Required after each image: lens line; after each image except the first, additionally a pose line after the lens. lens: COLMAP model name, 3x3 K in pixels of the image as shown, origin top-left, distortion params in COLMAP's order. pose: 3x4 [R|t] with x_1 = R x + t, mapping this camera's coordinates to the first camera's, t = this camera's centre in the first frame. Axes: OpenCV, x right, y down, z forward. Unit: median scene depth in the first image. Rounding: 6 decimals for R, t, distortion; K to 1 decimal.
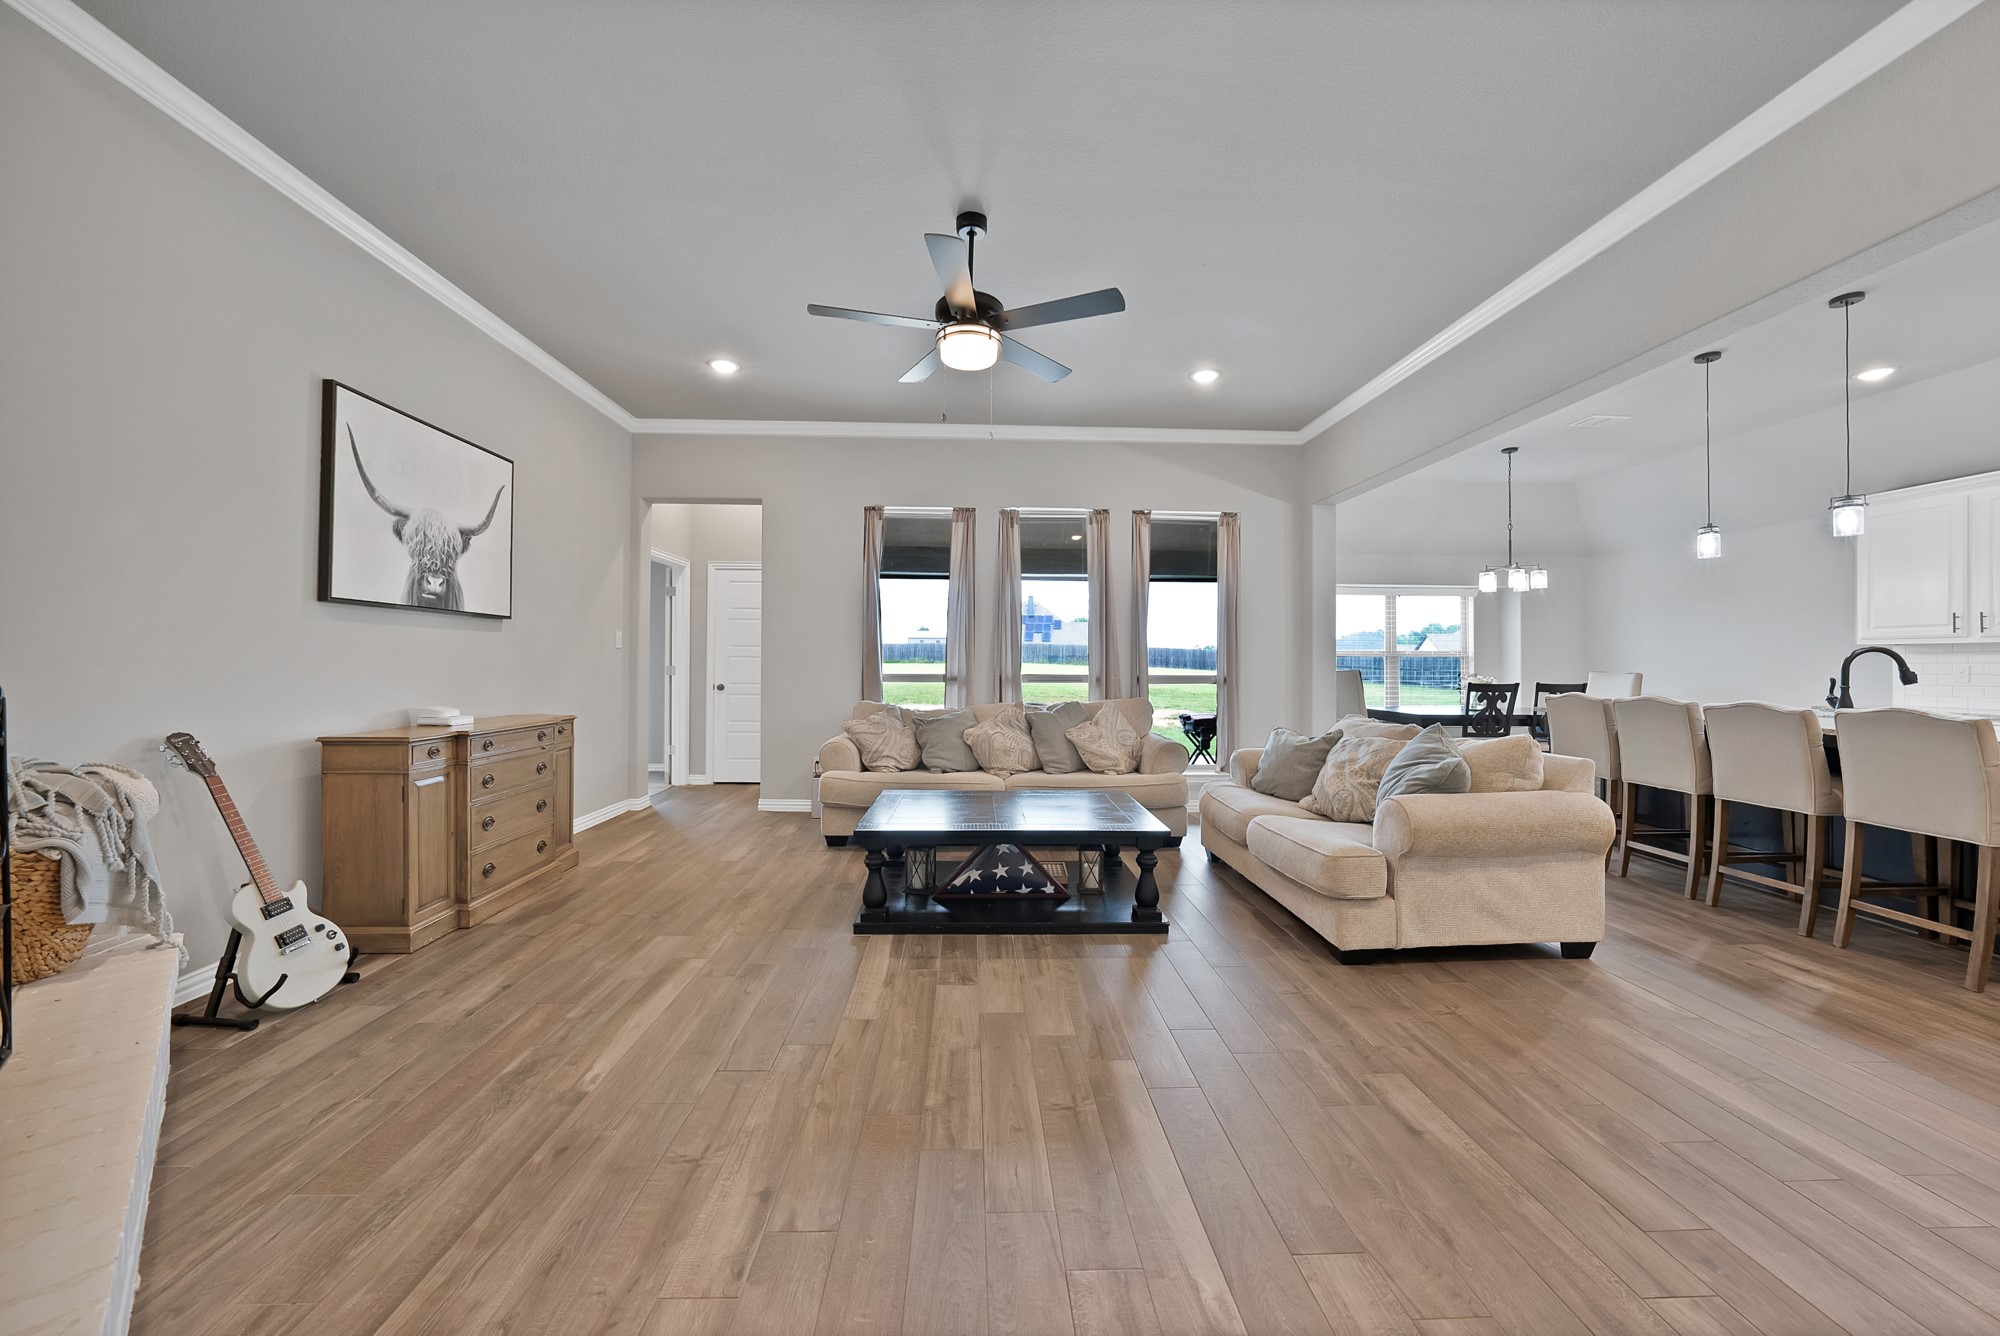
lens RADIAL K [[722.5, 0, 989.1], [0, 722.5, 661.1], [0, 0, 1]] dist [-0.021972, 0.004170]
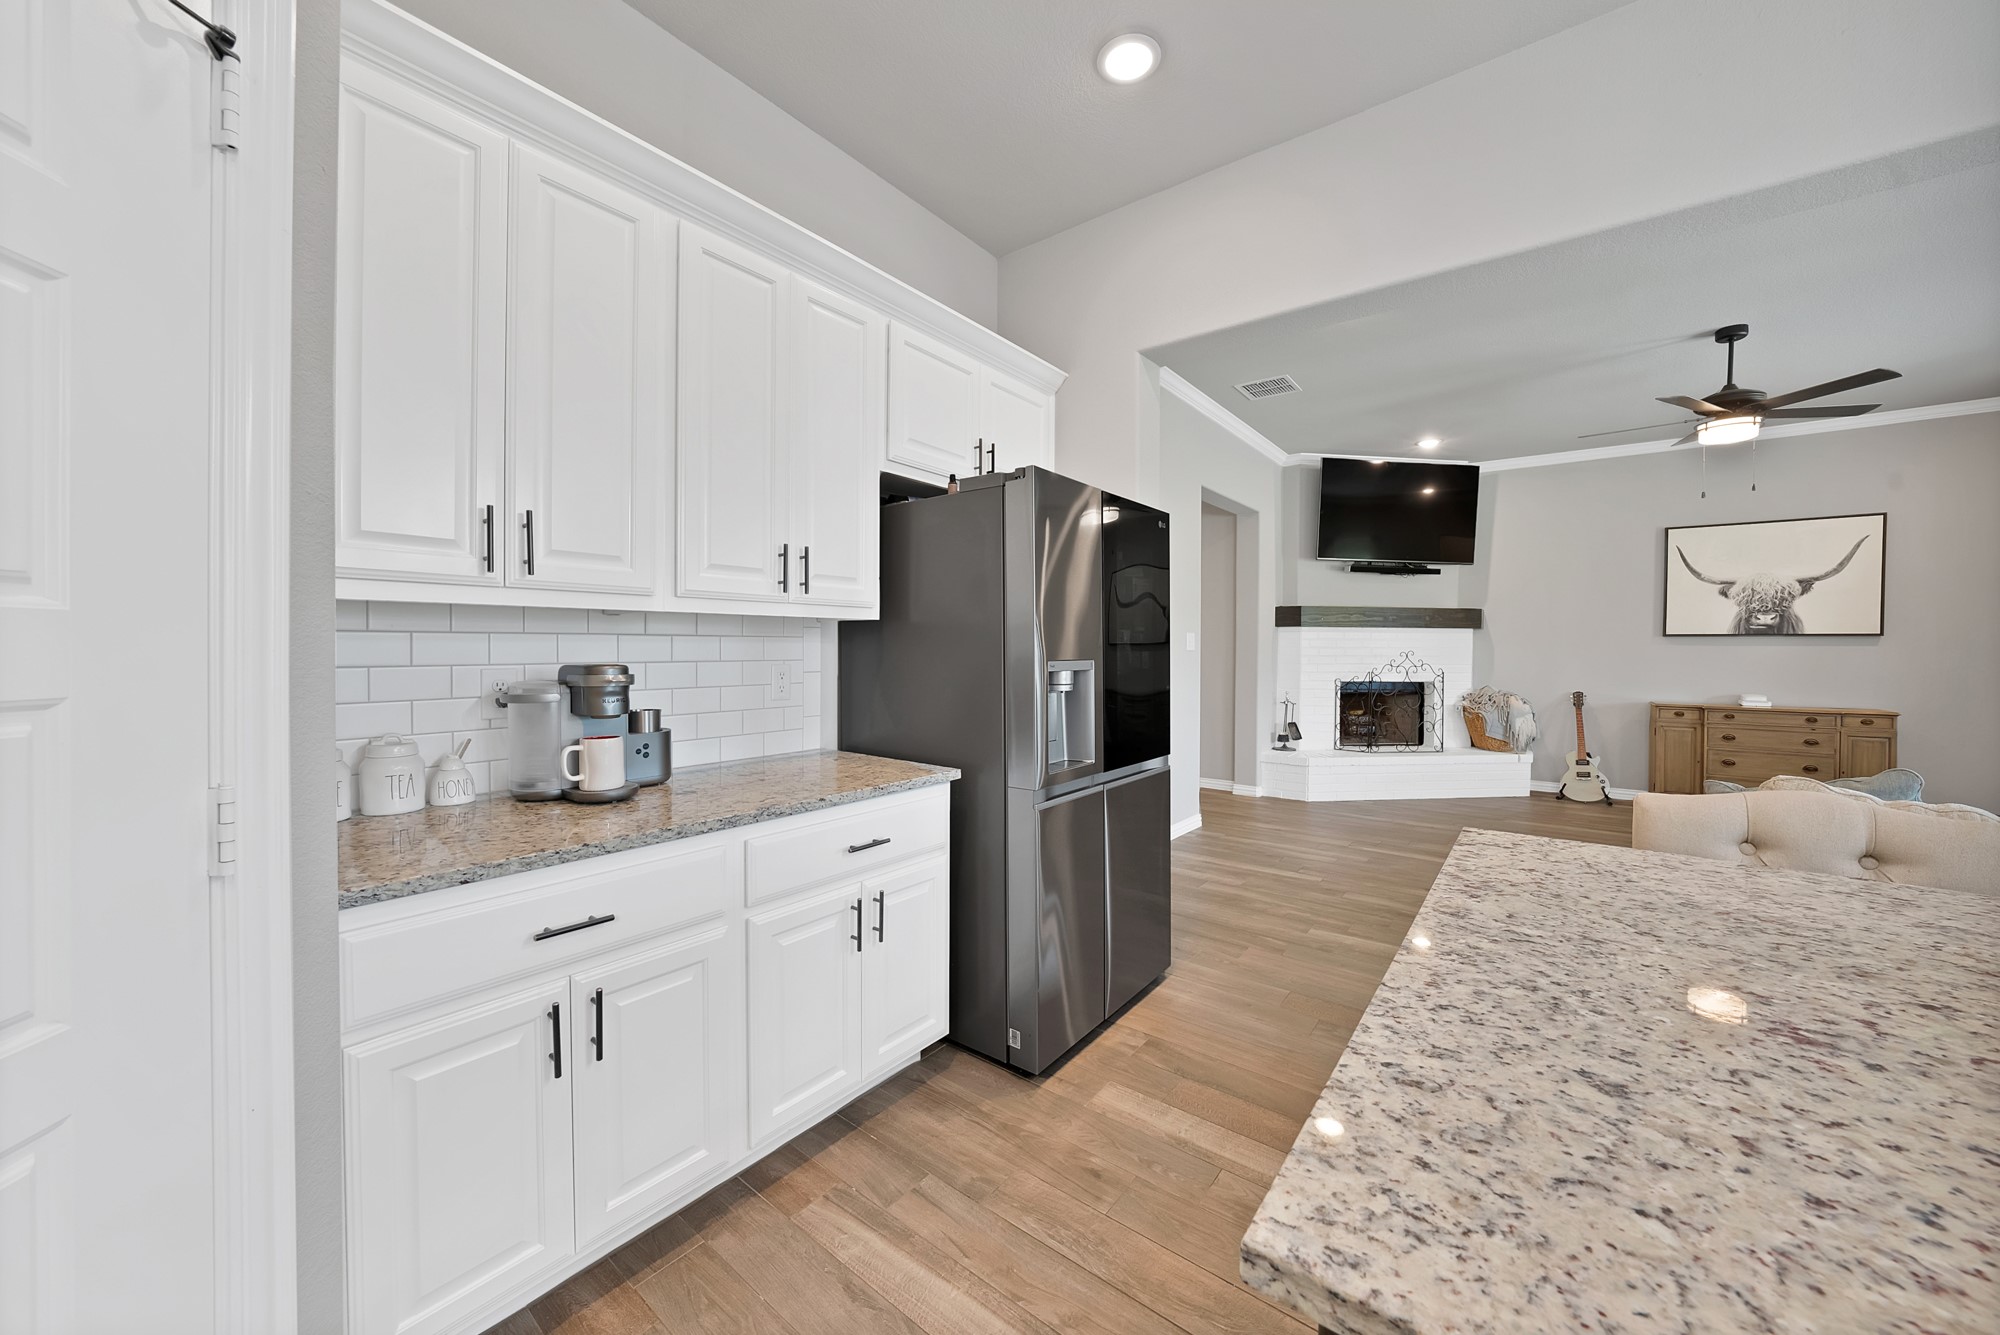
lens RADIAL K [[722.5, 0, 989.4], [0, 722.5, 659.7], [0, 0, 1]] dist [-0.021972, 0.004170]
pose [[-0.649685, 0.001331, -0.760202, 1.485687], [-0.007347, 0.999941, 0.008030, -0.015204], [0.760168, 0.010802, -0.649637, 0.670997]]
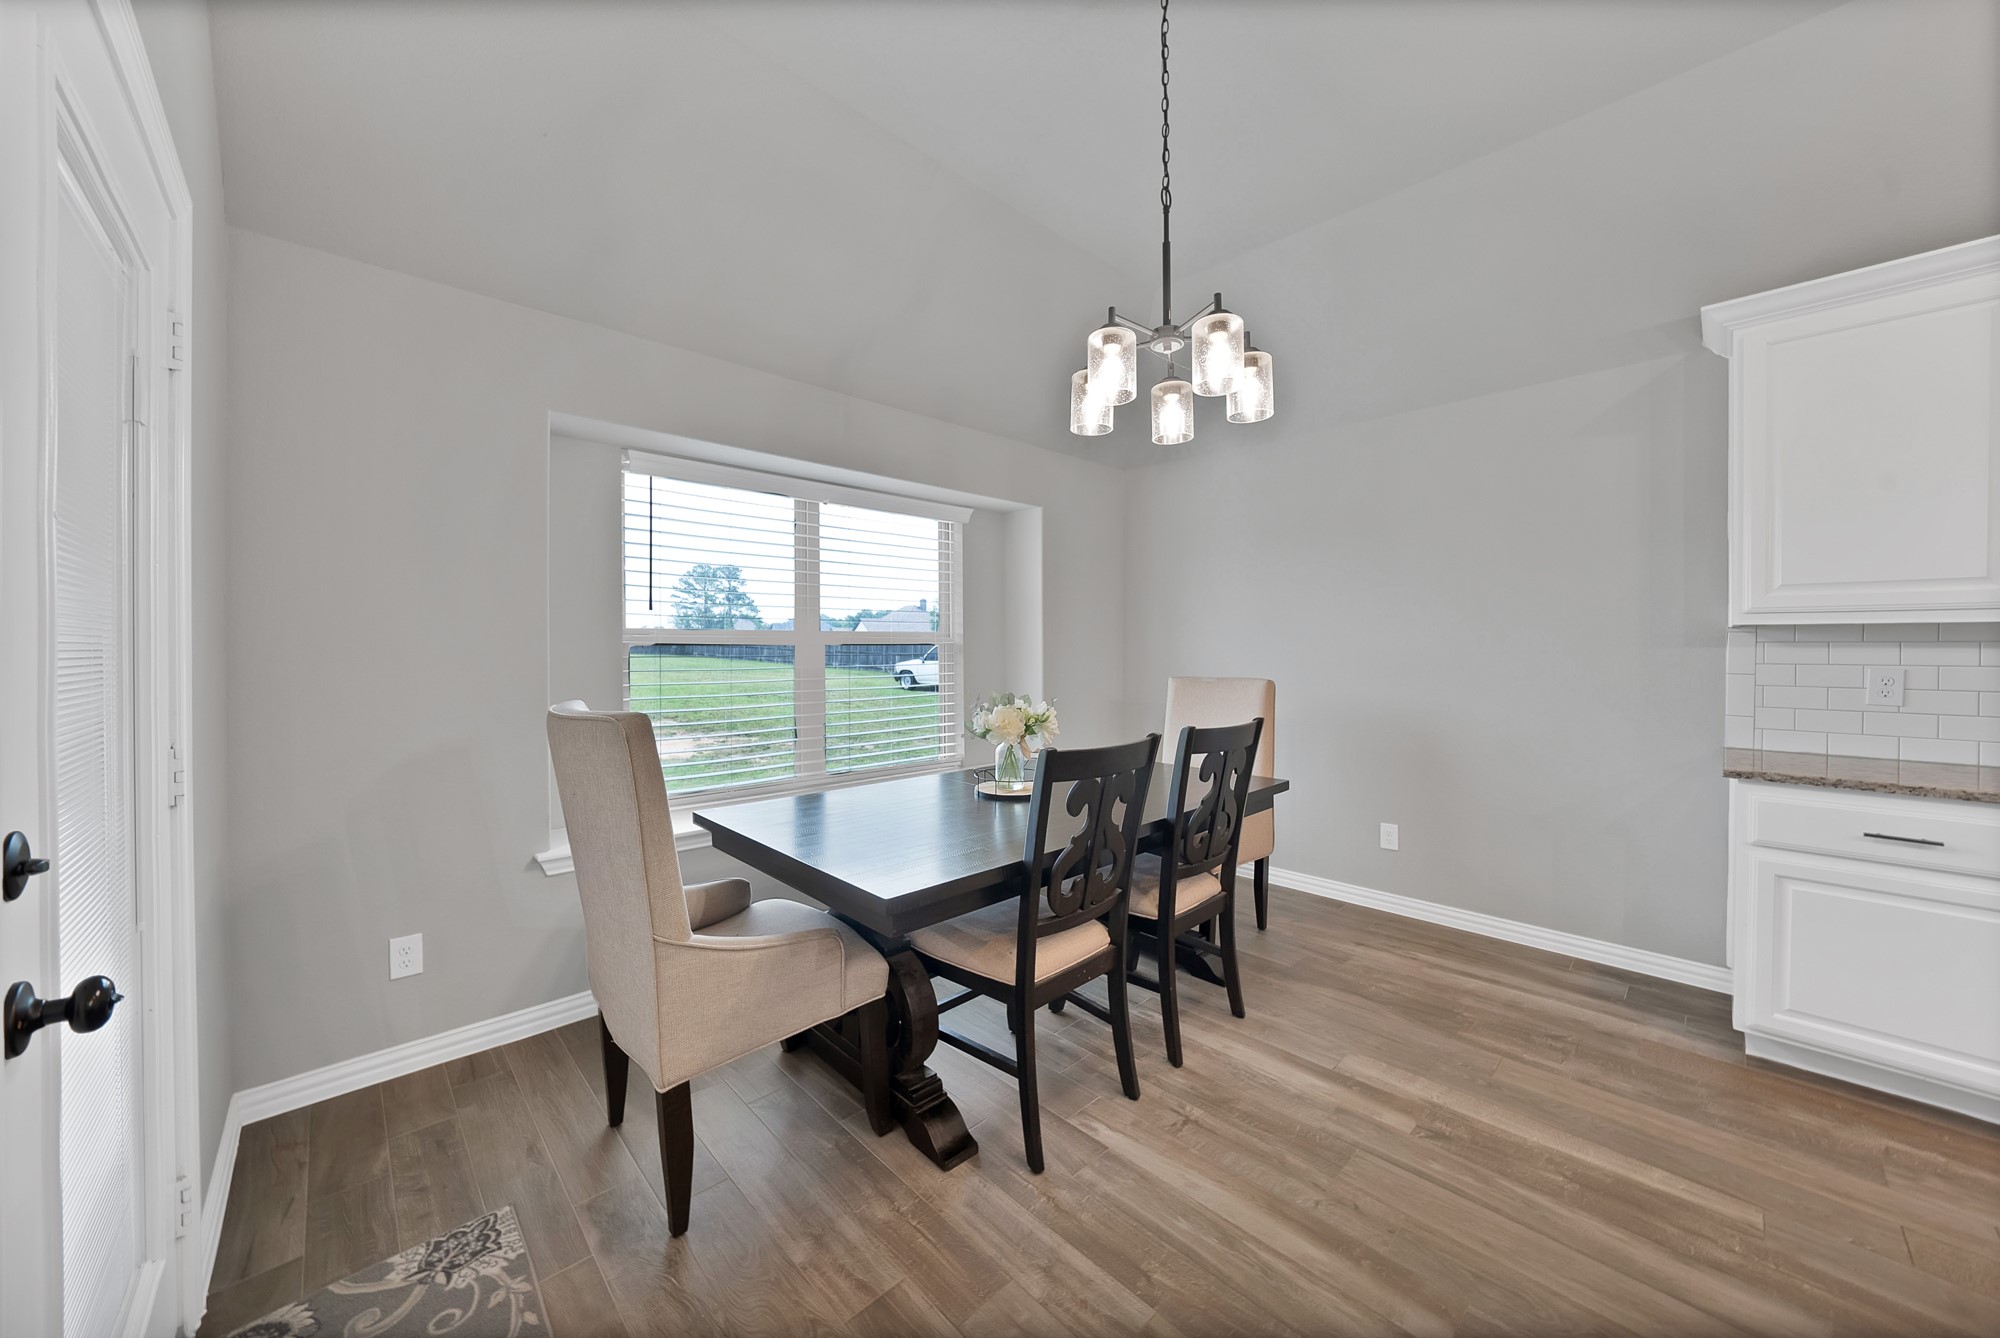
lens RADIAL K [[722.5, 0, 1008.4], [0, 722.5, 656.9], [0, 0, 1]] dist [-0.021972, 0.004170]
pose [[0.731476, -0.014945, 0.681704, 0.817799], [0.001329, 0.999789, 0.020492, -0.017550], [-0.681866, -0.014083, 0.731341, 1.395543]]
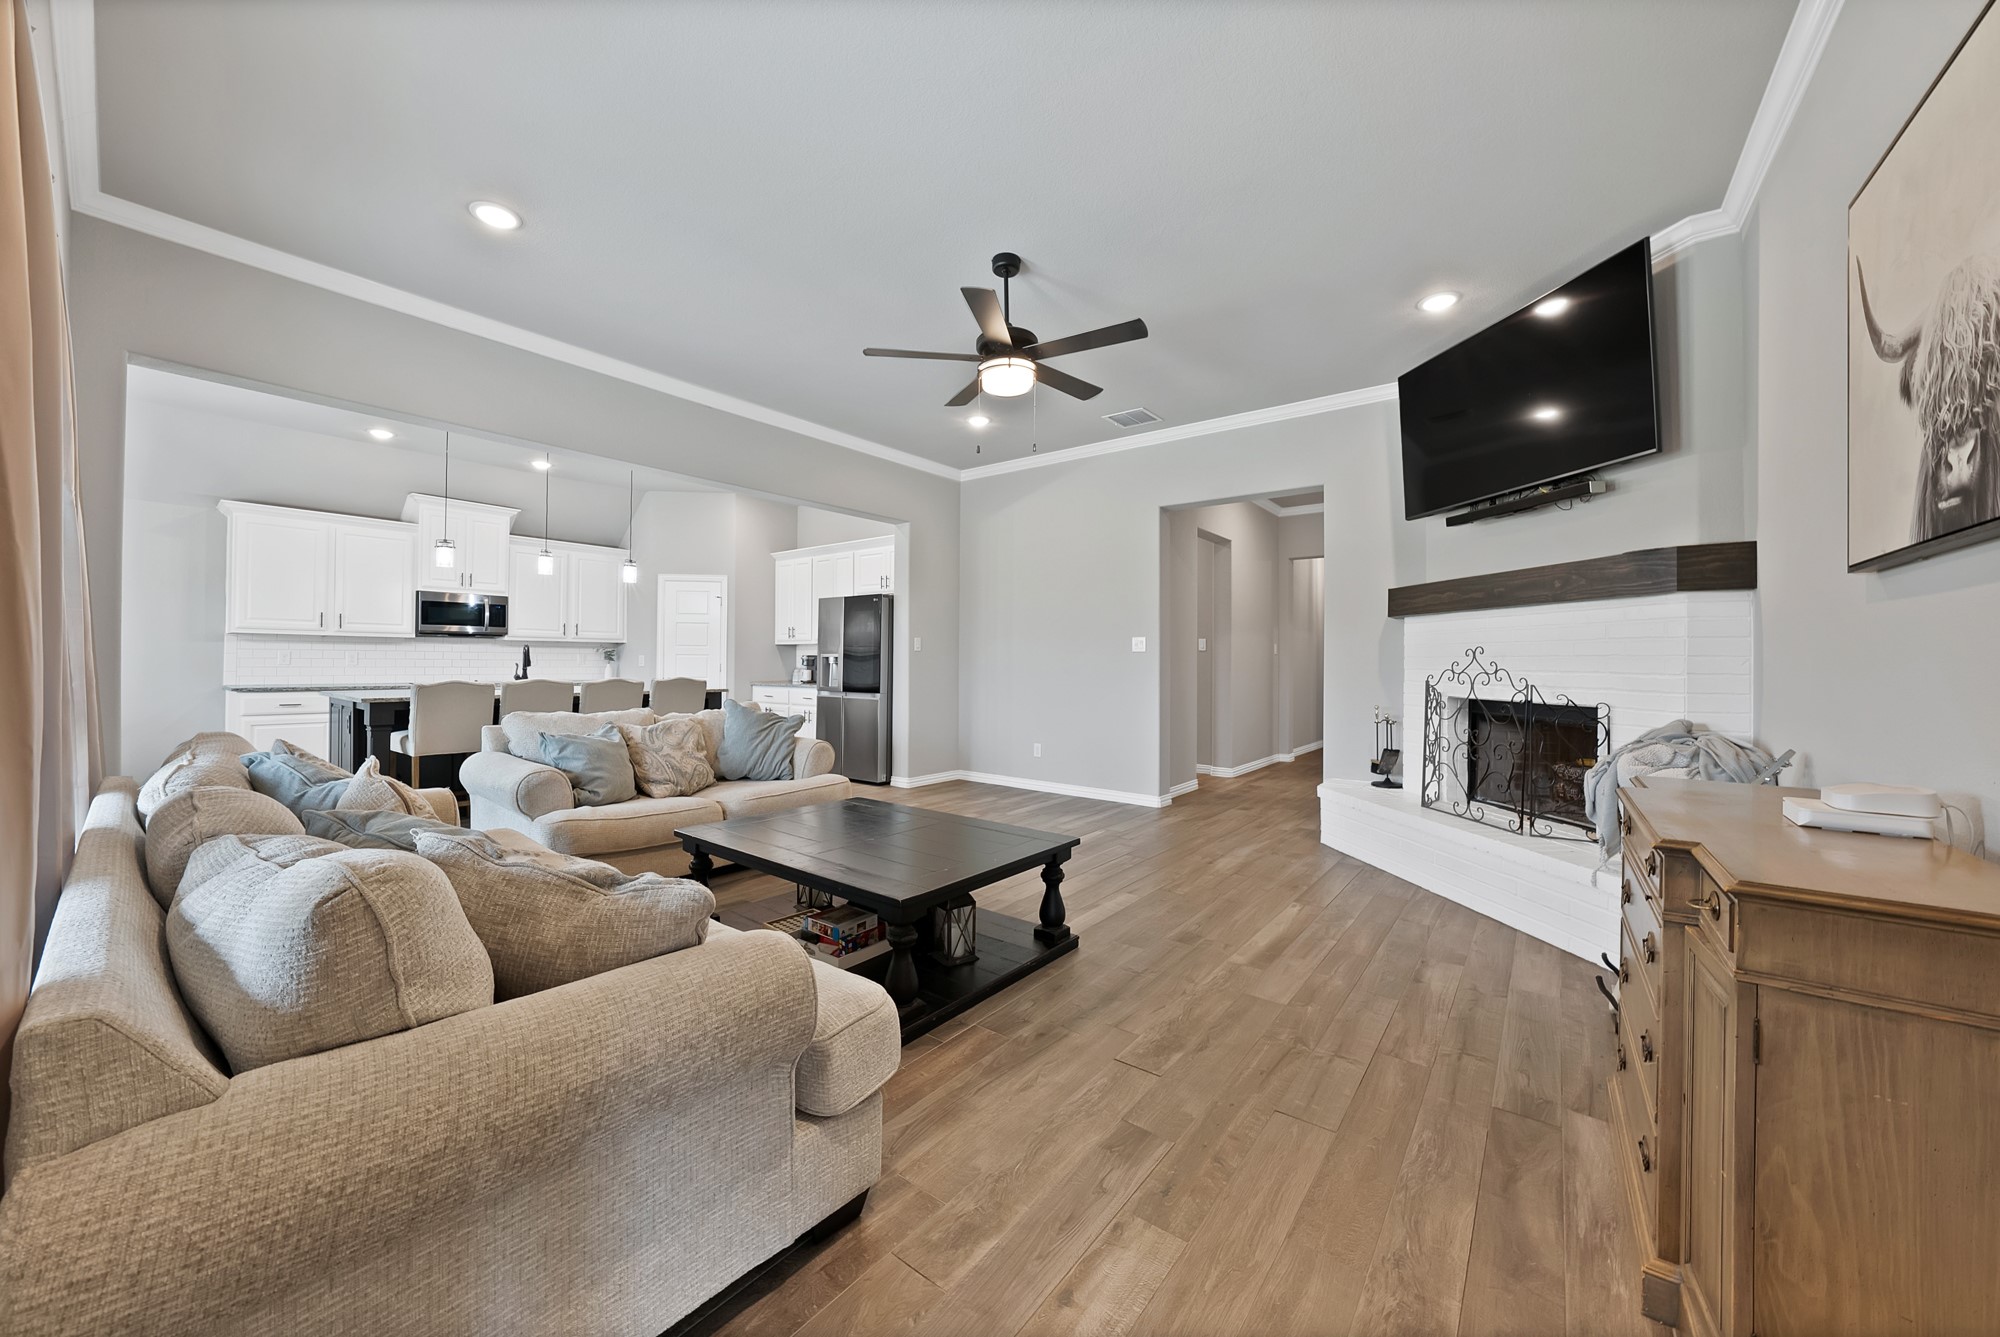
lens RADIAL K [[722.5, 0, 996.9], [0, 722.5, 655.2], [0, 0, 1]] dist [-0.021972, 0.004170]
pose [[-0.766191, -0.007764, 0.642566, -0.606500], [-0.017507, 0.999808, -0.008796, 0.002495], [-0.642375, -0.017989, -0.766180, 1.528472]]
